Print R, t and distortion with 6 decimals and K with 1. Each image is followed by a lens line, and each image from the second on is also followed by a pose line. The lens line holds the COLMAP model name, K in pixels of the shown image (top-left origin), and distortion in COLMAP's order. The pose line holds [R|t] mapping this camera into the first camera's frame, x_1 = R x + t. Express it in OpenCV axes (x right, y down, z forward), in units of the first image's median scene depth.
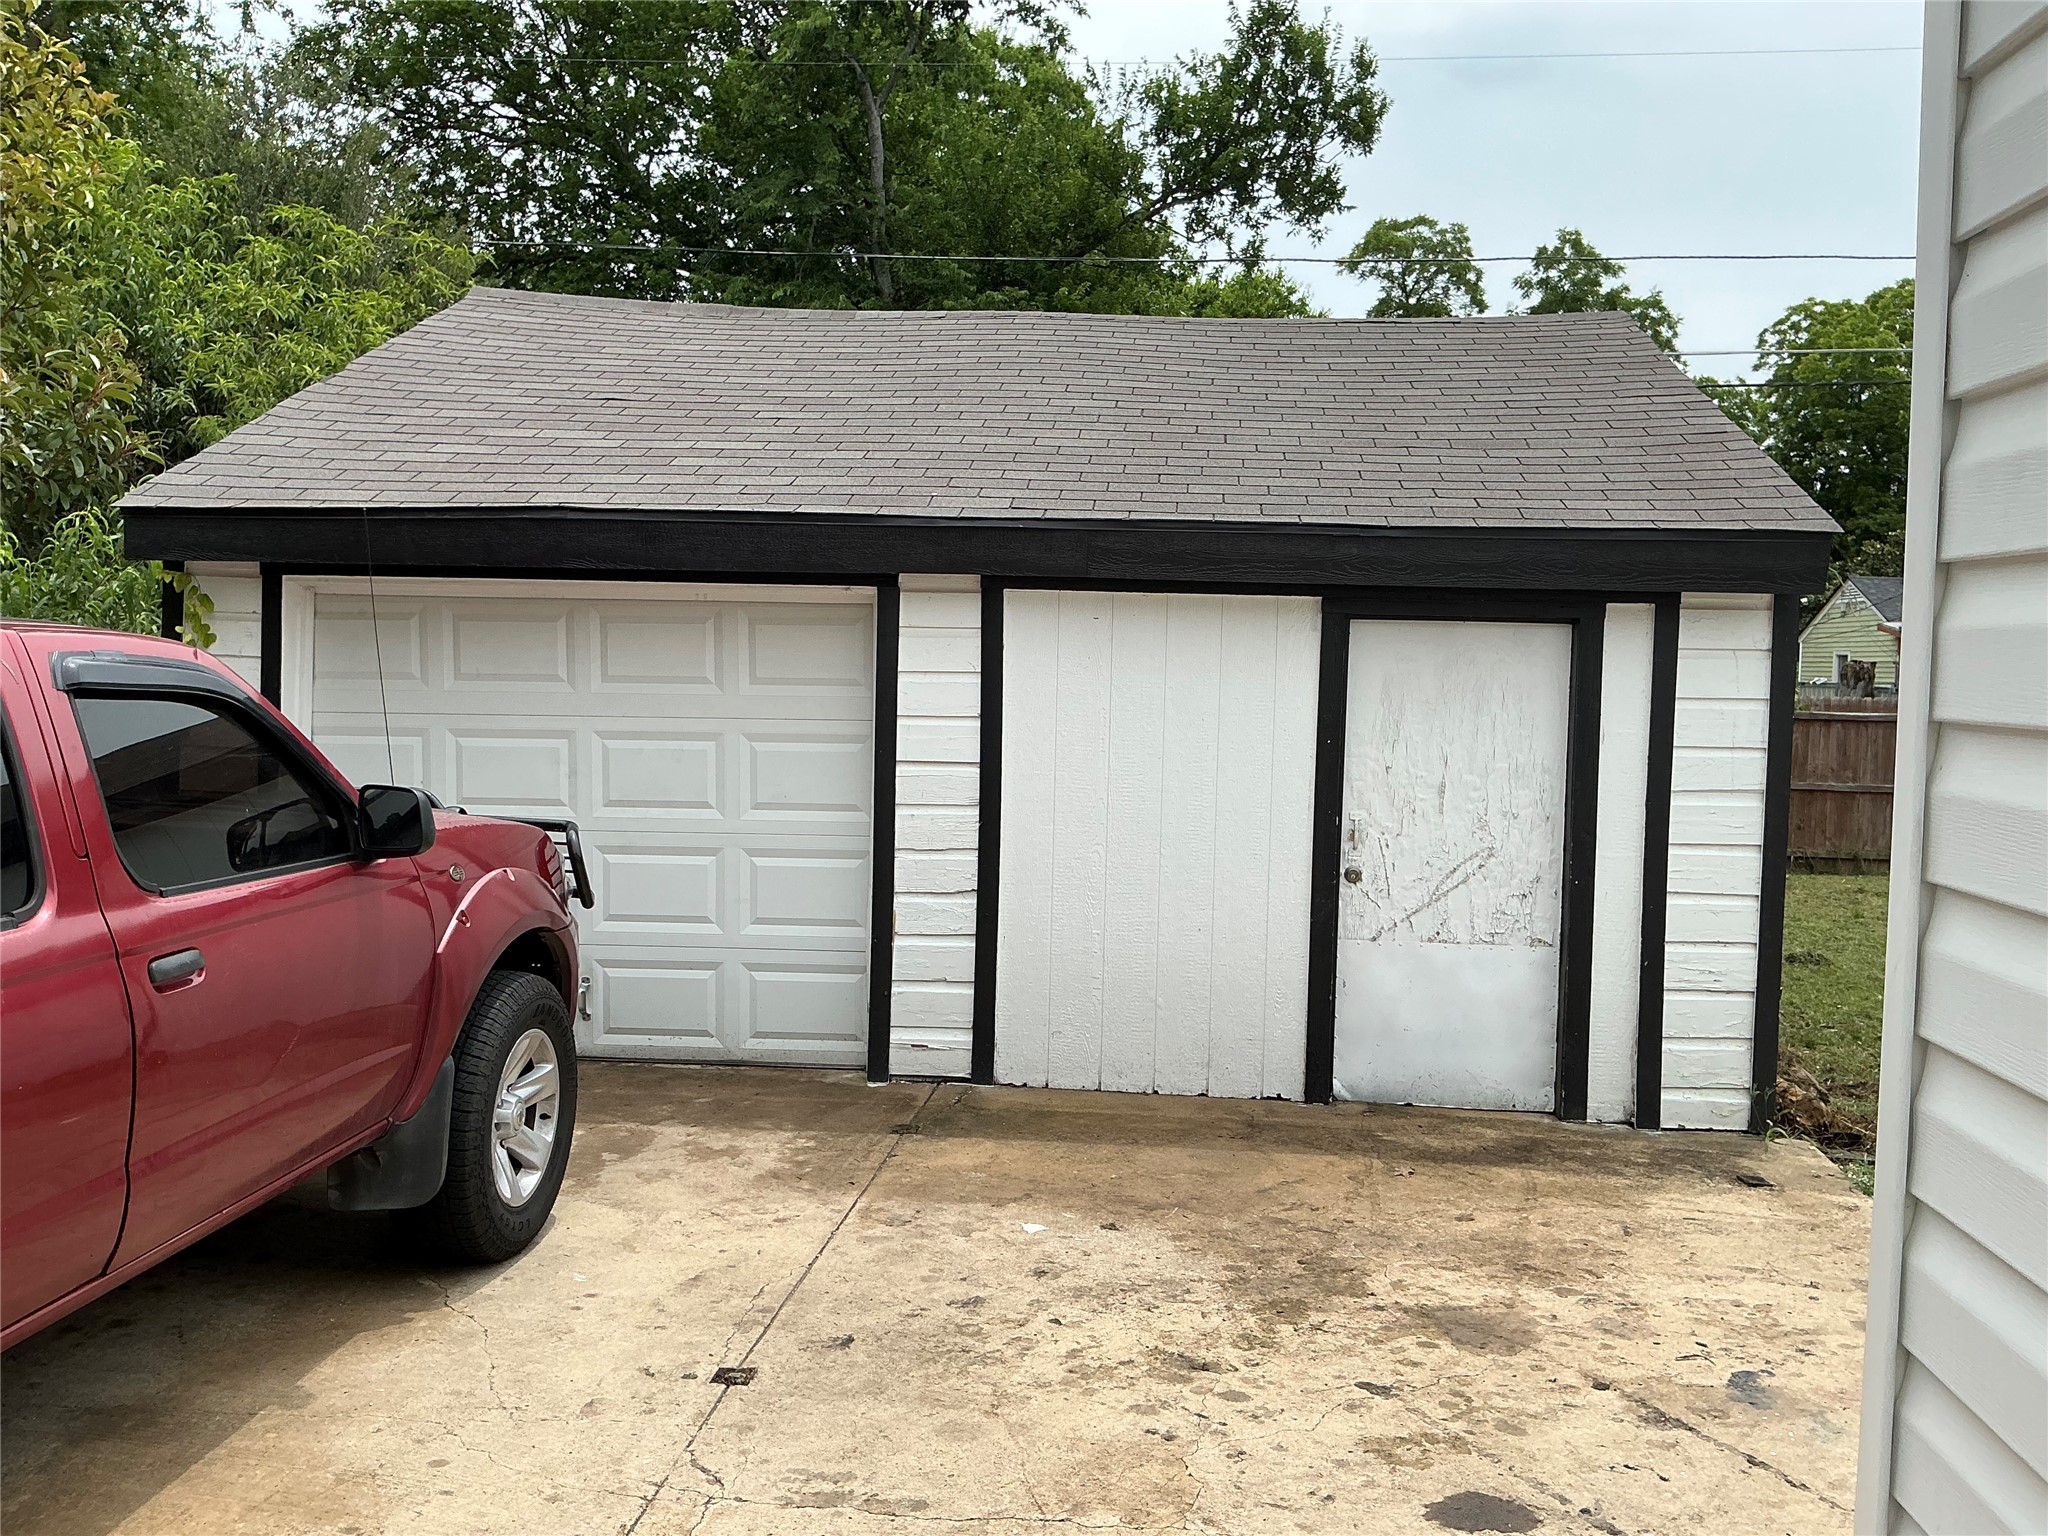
lens RADIAL K [[1694.1, 0, 1024.0], [0, 1694.1, 768.0], [0, 0, 1]] dist [0.103117, -0.213989]
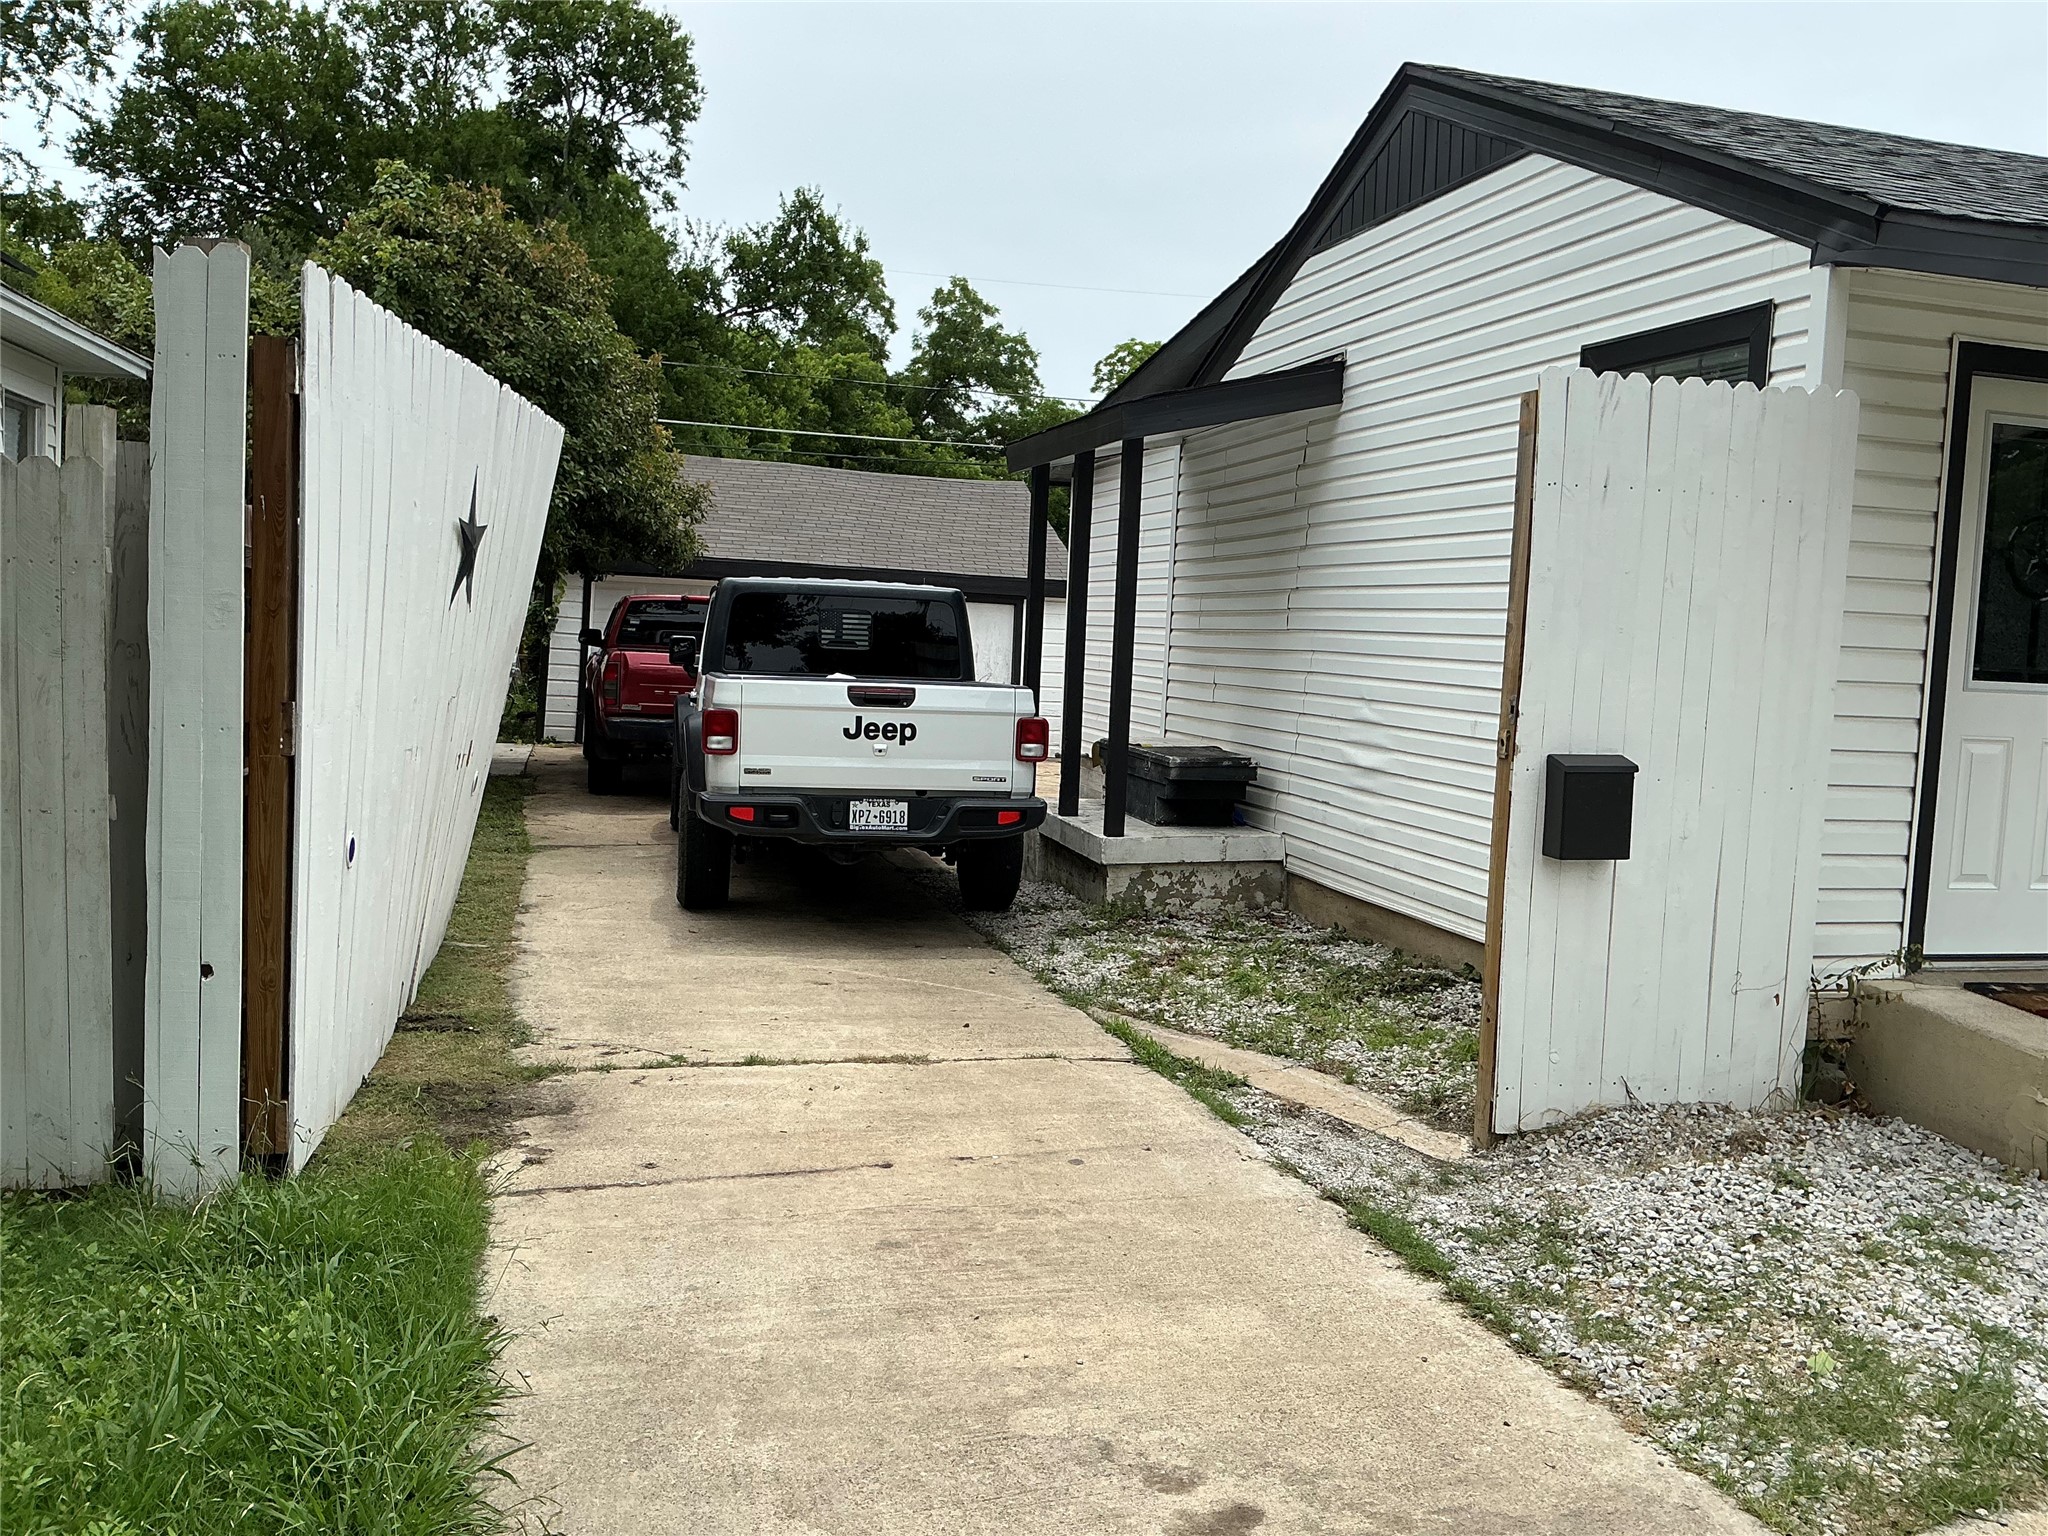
lens RADIAL K [[1694.1, 0, 1024.0], [0, 1694.1, 768.0], [0, 0, 1]] dist [0.103117, -0.213989]
pose [[0.935902, -0.003565, 0.352243, -0.088392], [-0.007860, 0.999488, 0.031000, 0.013911], [-0.352173, -0.031781, 0.935395, -0.225044]]
